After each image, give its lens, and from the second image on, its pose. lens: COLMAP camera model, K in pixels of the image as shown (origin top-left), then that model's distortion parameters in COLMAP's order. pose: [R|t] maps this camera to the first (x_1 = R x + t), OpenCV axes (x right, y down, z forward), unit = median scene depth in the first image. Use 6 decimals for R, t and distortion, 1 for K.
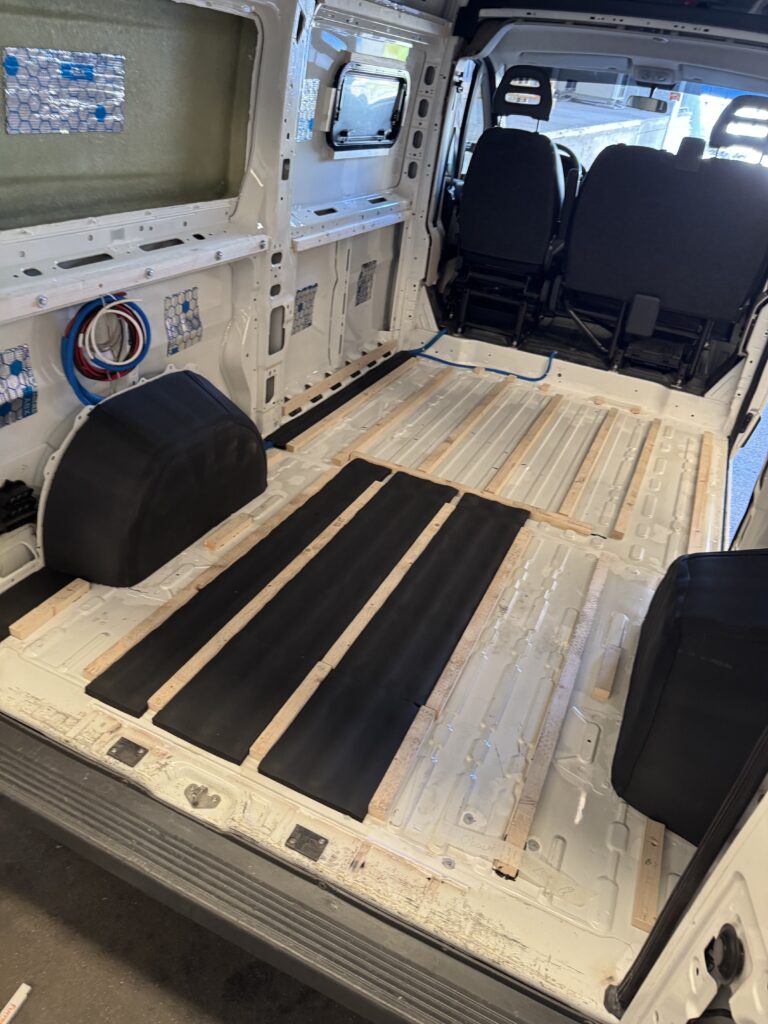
lens RADIAL K [[726.4, 0, 376.3], [0, 726.4, 517.4], [0, 0, 1]] dist [0.041247, -0.052667]
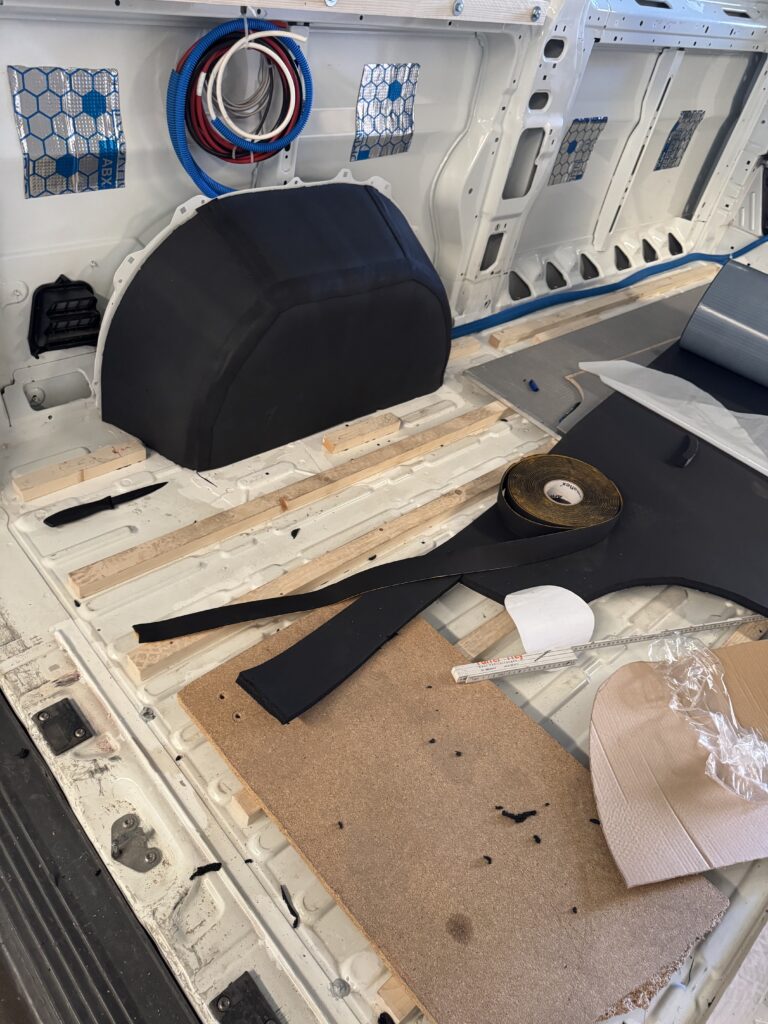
lens RADIAL K [[735.0, 0, 384.0], [0, 735.0, 512.0], [0, 0, 1]] dist [0.004056, -0.002906]
pose [[0.919528, 0.296740, -0.257707, 0.017414], [-0.264920, 0.952326, 0.151302, -0.017876], [0.290318, -0.070854, 0.954303, 0.299165]]
